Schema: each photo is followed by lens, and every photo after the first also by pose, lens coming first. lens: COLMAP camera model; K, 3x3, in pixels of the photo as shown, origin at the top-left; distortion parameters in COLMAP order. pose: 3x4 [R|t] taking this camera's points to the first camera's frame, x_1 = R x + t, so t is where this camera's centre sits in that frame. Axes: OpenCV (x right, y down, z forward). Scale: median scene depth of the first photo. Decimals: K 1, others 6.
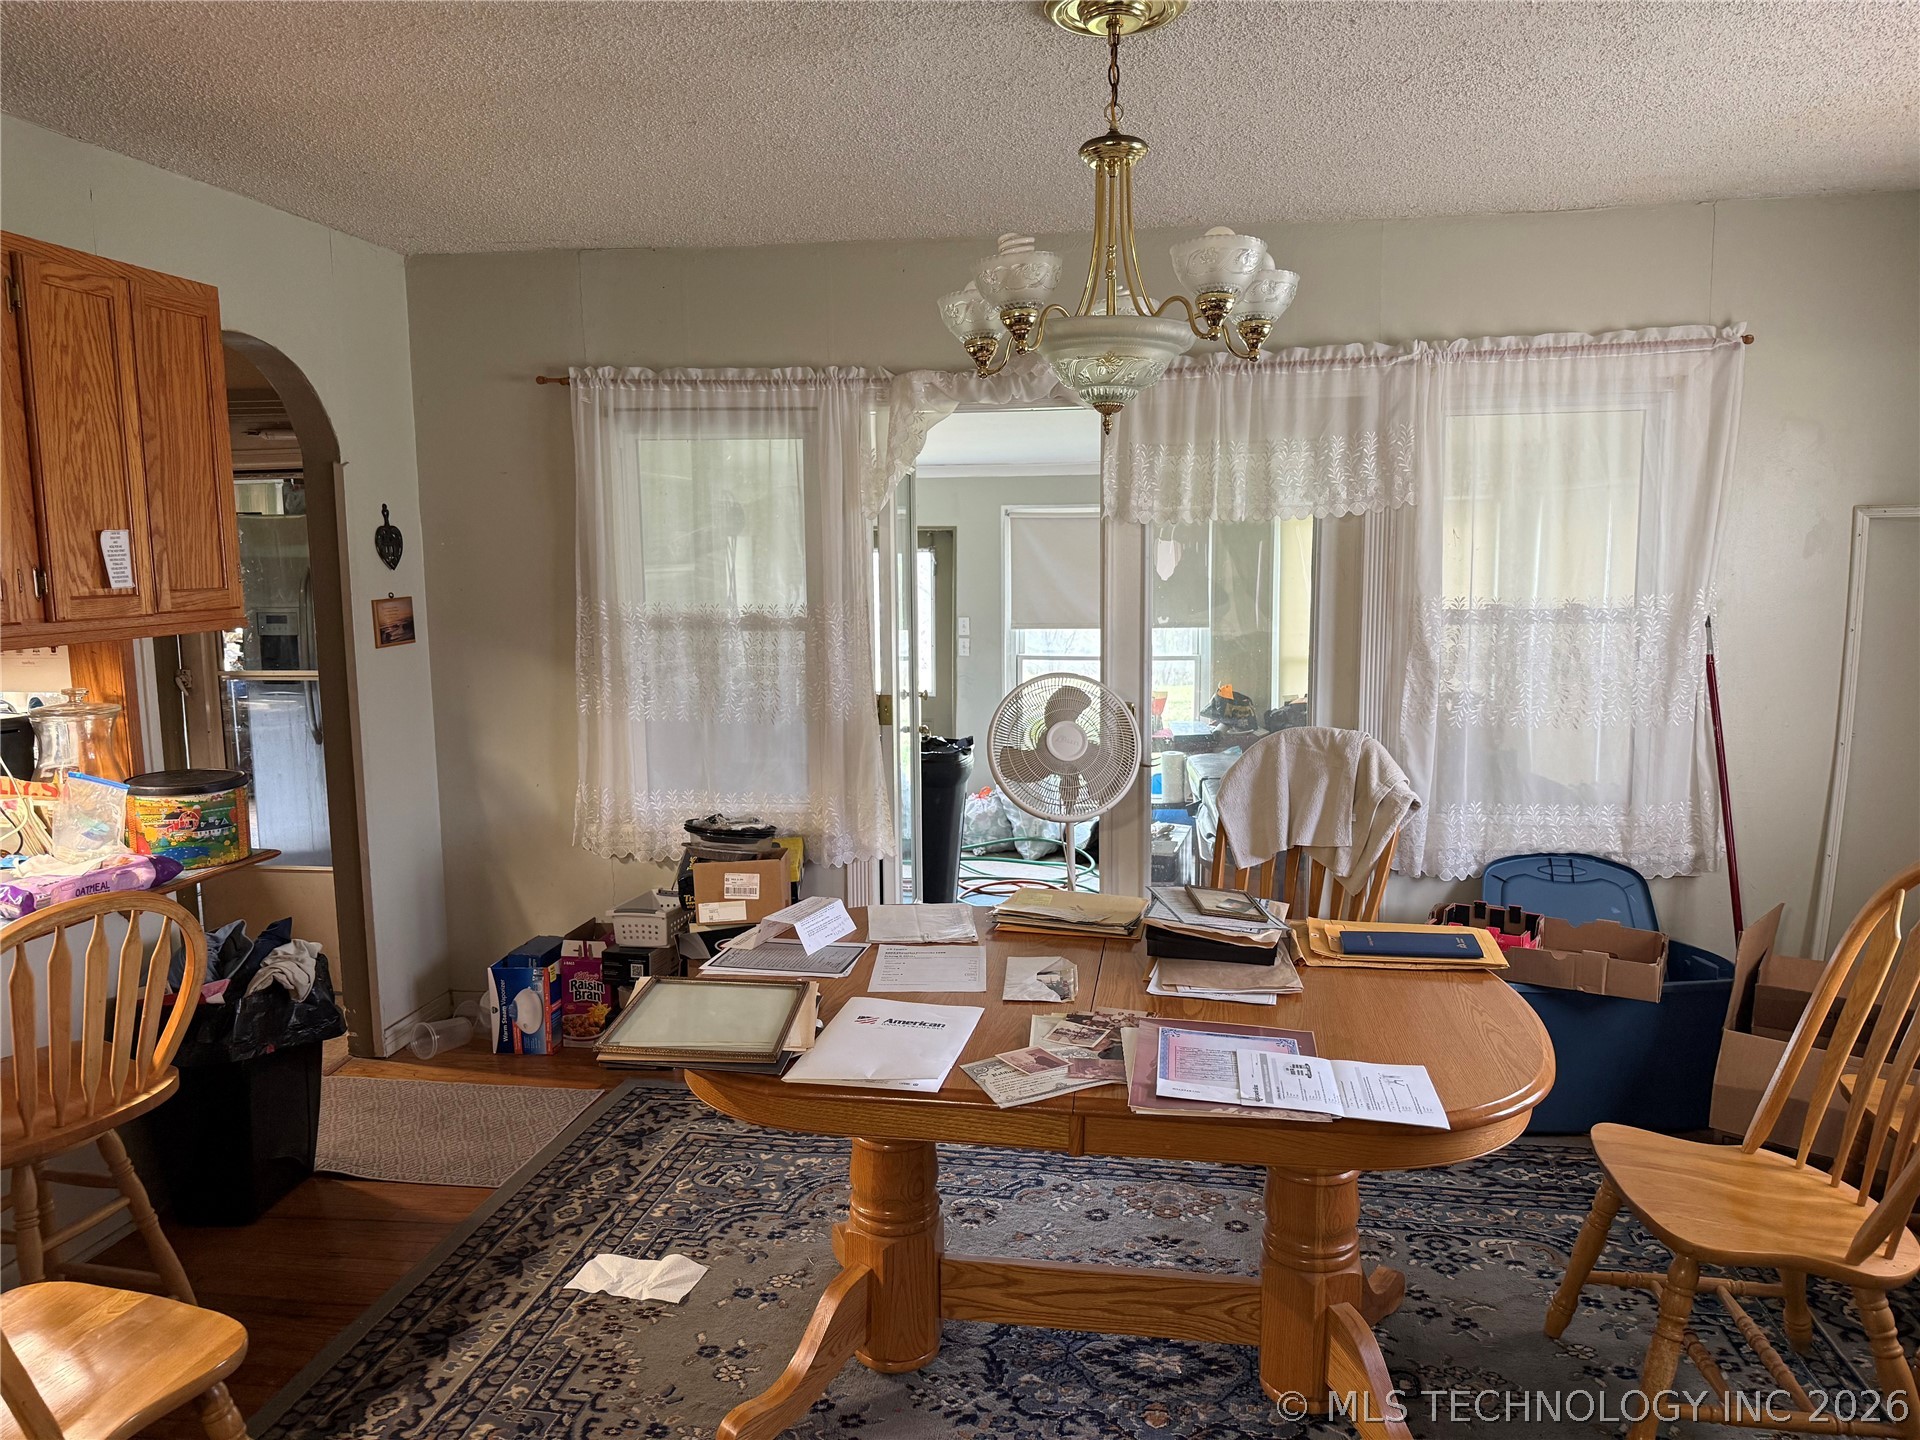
lens RADIAL K [[1342.8, 0, 967.2], [0, 1342.8, 721.2], [0, 0, 1]] dist [0.028672, -0.042117]
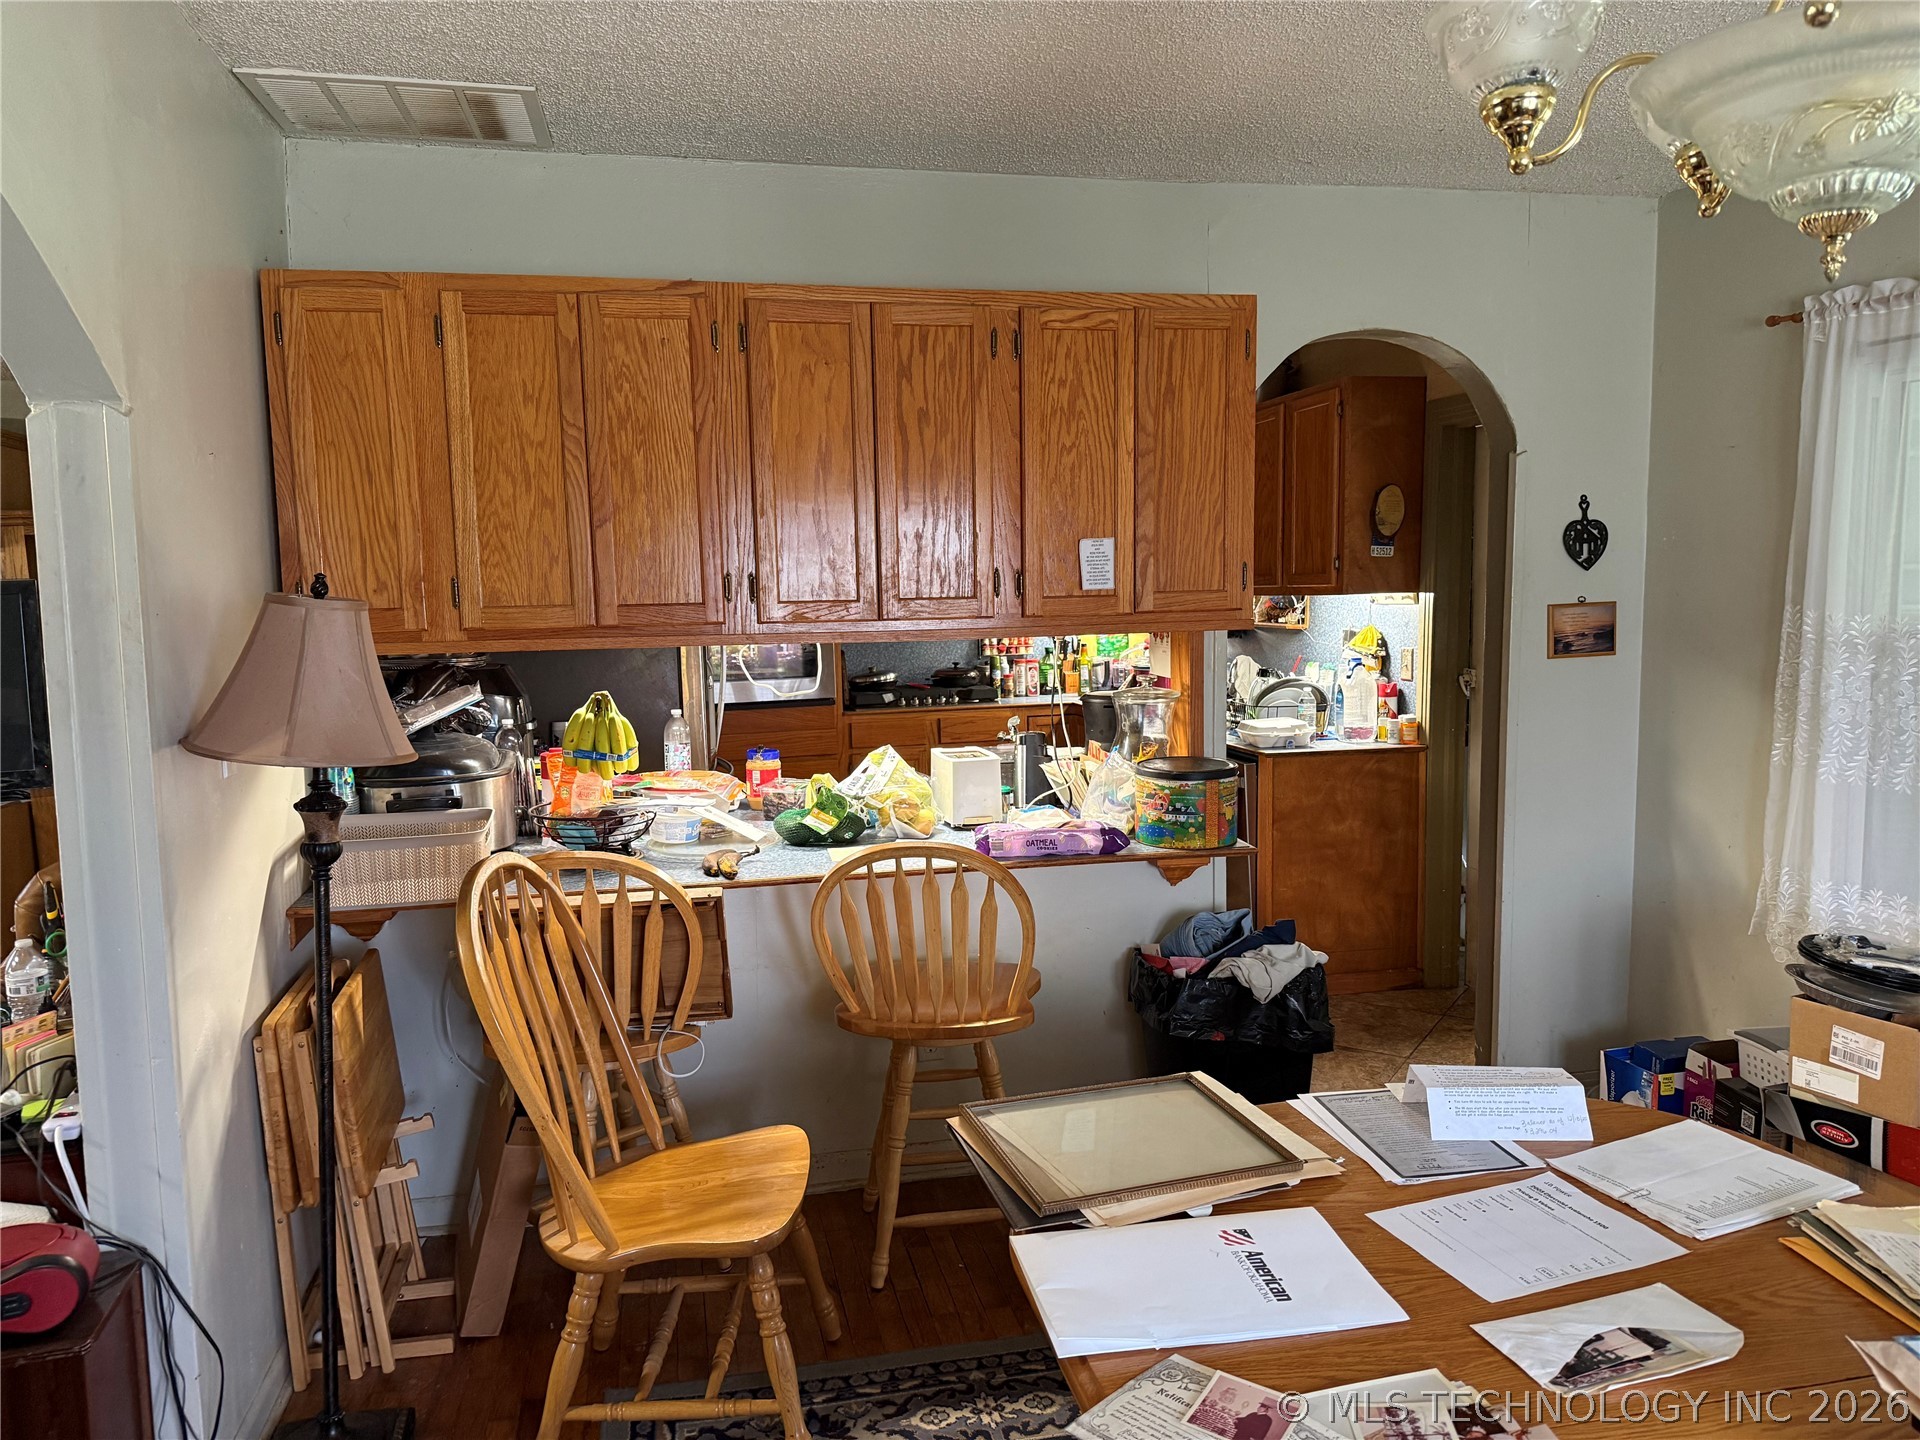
lens RADIAL K [[1342.8, 0, 957.6], [0, 1342.8, 729.9], [0, 0, 1]] dist [0.028672, -0.042117]
pose [[0.350837, 0.114324, -0.929432, 0.361085], [-0.103568, 0.991168, 0.082823, -0.056910], [0.930692, 0.067202, 0.359579, 0.448109]]
